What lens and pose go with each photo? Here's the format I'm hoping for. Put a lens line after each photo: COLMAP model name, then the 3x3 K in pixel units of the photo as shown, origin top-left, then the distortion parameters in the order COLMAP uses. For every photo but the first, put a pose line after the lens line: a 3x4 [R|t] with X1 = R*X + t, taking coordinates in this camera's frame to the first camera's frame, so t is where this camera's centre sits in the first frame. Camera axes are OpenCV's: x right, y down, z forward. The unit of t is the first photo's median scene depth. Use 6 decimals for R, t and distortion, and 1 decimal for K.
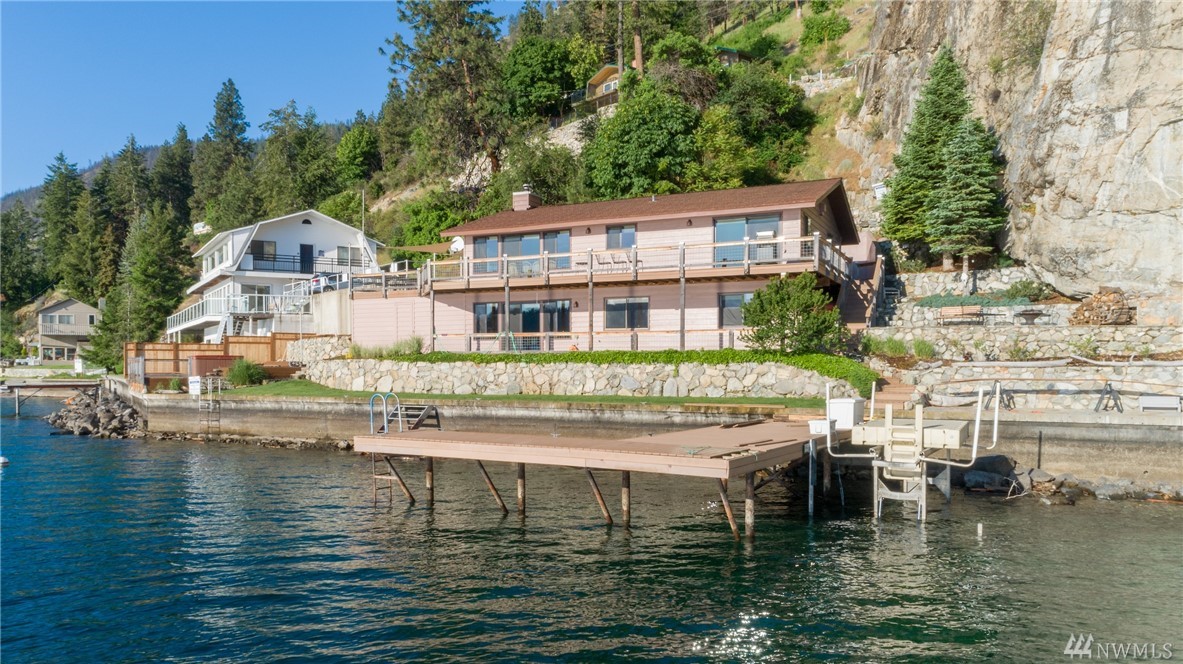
lens RADIAL K [[880.3, 0, 588.3], [0, 880.3, 385.0], [0, 0, 1]] dist [0.022667, 0.002600]
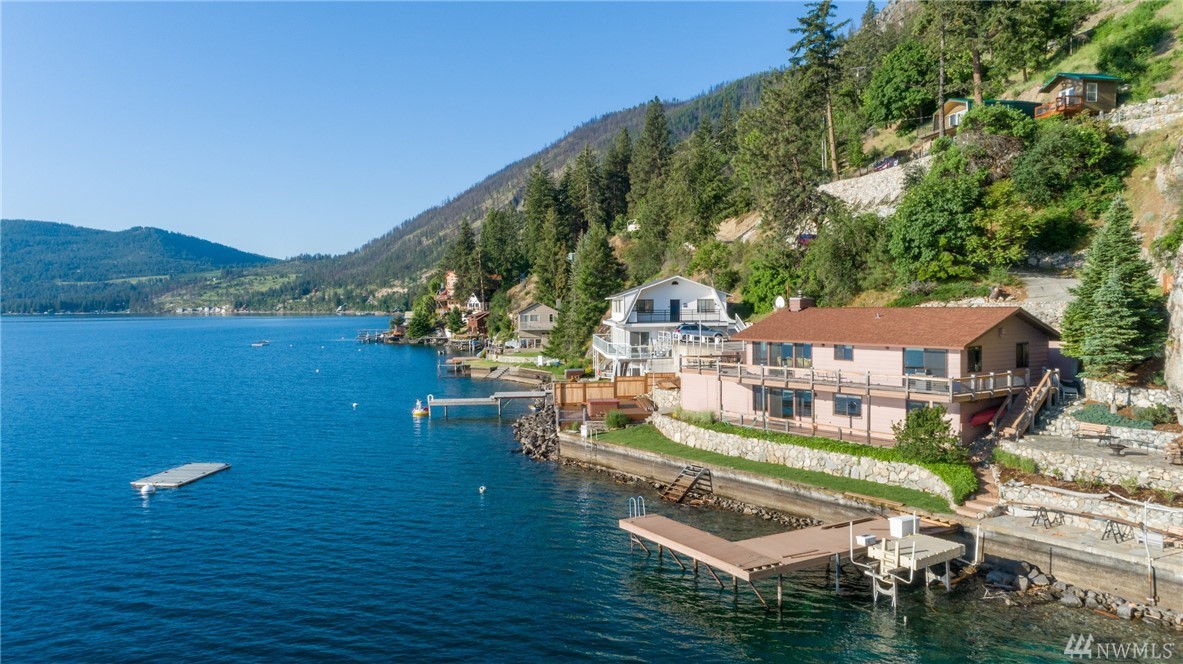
lens RADIAL K [[892.1, 0, 591.5], [0, 892.1, 332.0], [0, 0, 1]] dist [0.016000, 0.004779]
pose [[0.884203, 0.007850, -0.467037, 0.324821], [0.002068, 0.999783, 0.020720, -0.213791], [0.467099, -0.019286, 0.883995, -0.427002]]
